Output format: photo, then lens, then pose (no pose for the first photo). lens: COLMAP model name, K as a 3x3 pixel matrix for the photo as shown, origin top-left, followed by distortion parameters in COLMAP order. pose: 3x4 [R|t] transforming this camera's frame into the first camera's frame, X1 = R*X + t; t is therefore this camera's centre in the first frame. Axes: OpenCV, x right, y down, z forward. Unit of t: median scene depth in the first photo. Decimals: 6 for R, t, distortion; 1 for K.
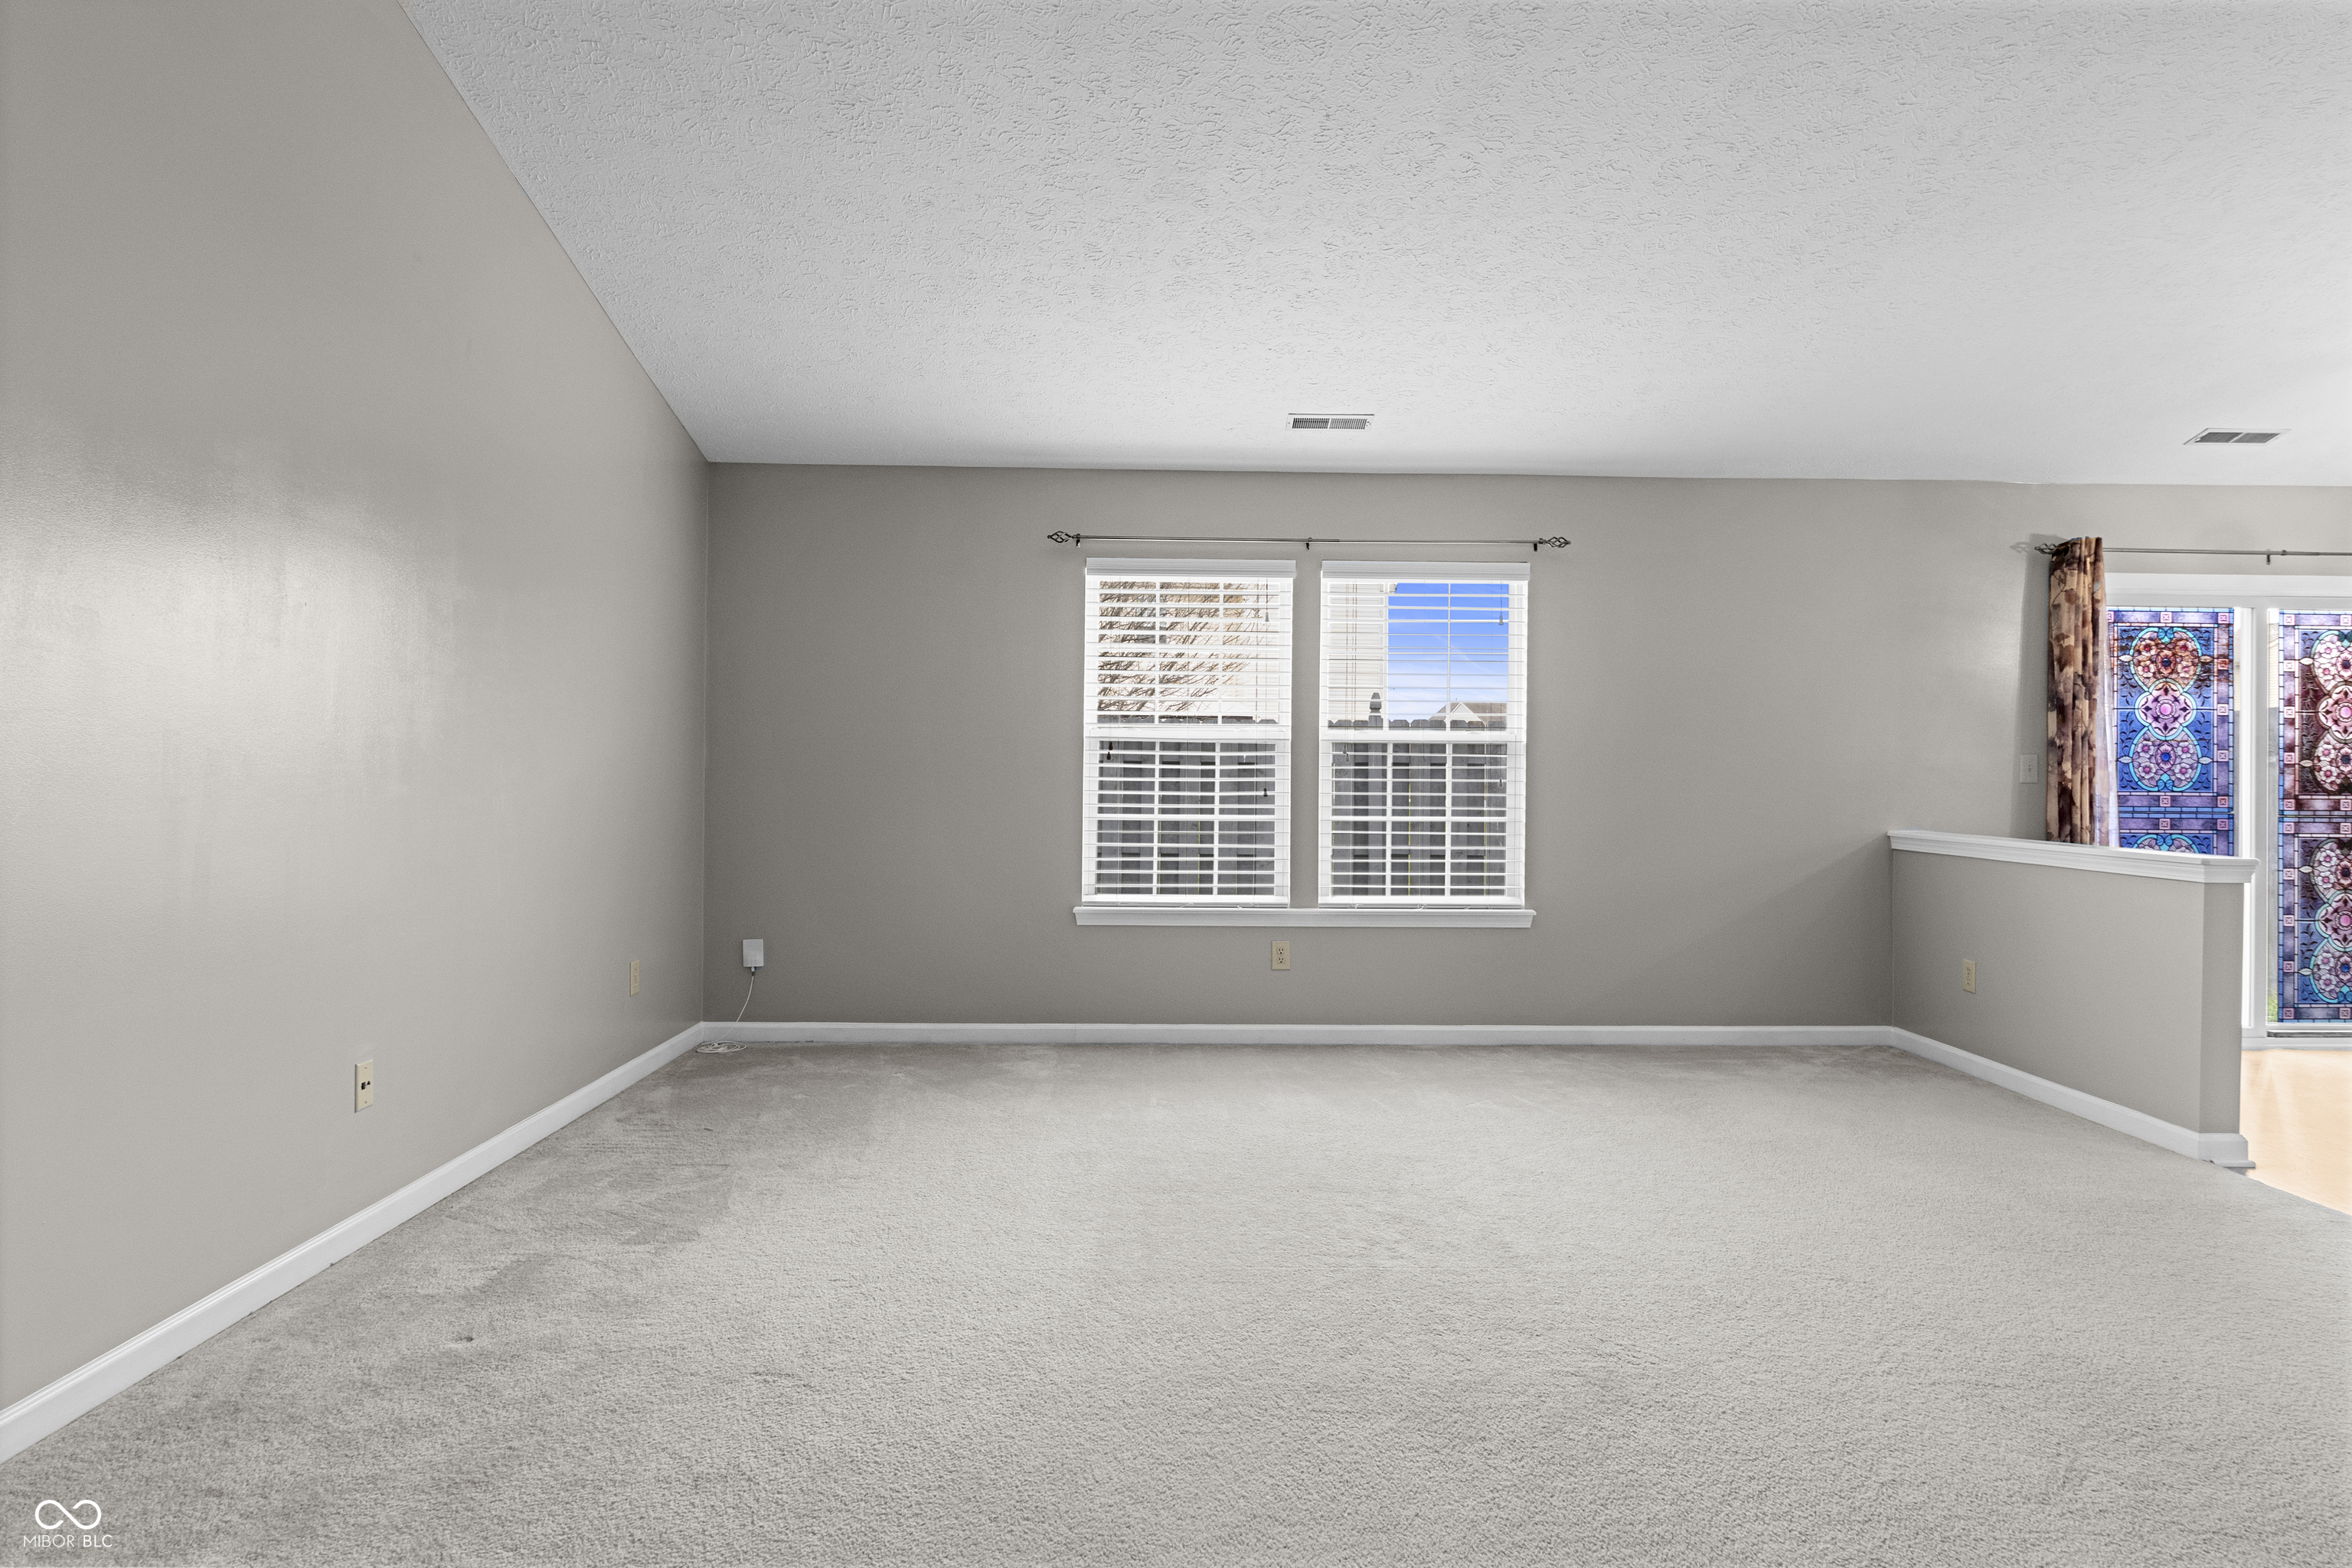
lens RADIAL K [[1377.5, 0, 1165.1], [0, 1377.5, 758.7], [0, 0, 1]] dist [0.000351, 0.000121]
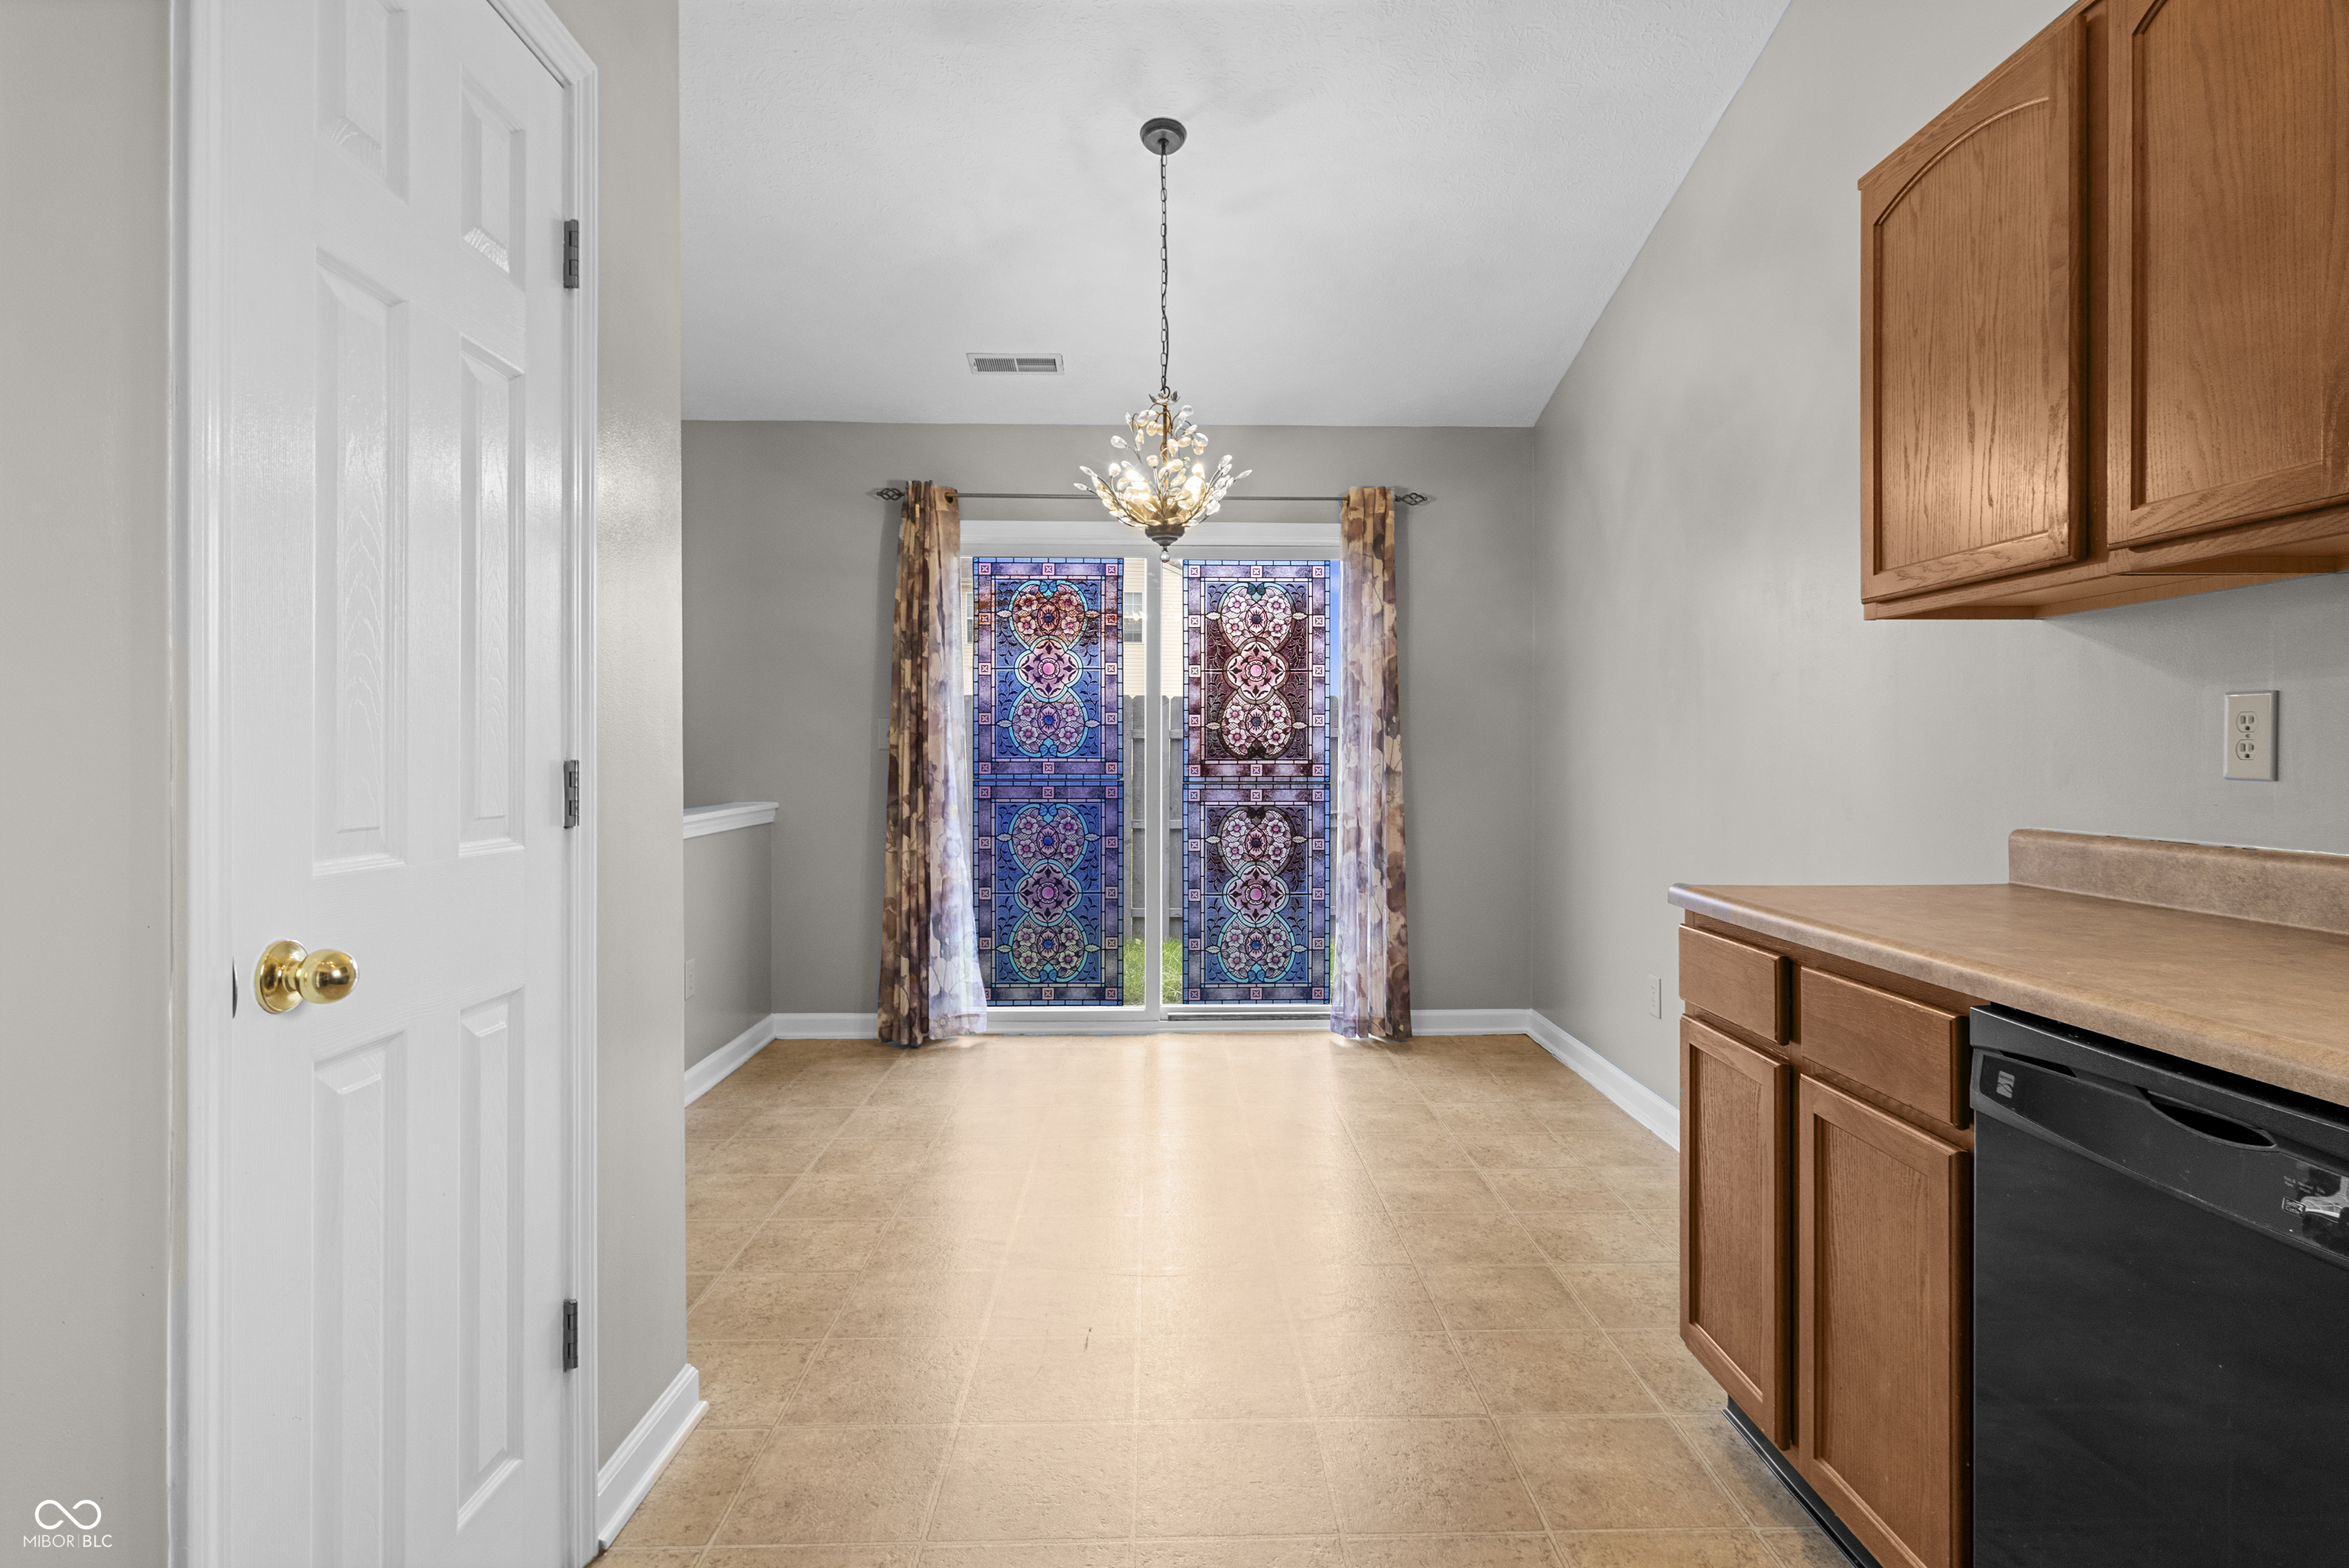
lens RADIAL K [[1173.3, 0, 1118.7], [0, 1173.3, 750.5], [0, 0, 1]] dist [-0.005442, -0.000896]
pose [[0.999951, -0.008256, -0.005443, 0.794007], [0.008325, 0.999886, 0.012633, 0.009711], [0.005339, -0.012678, 0.999905, 0.214820]]
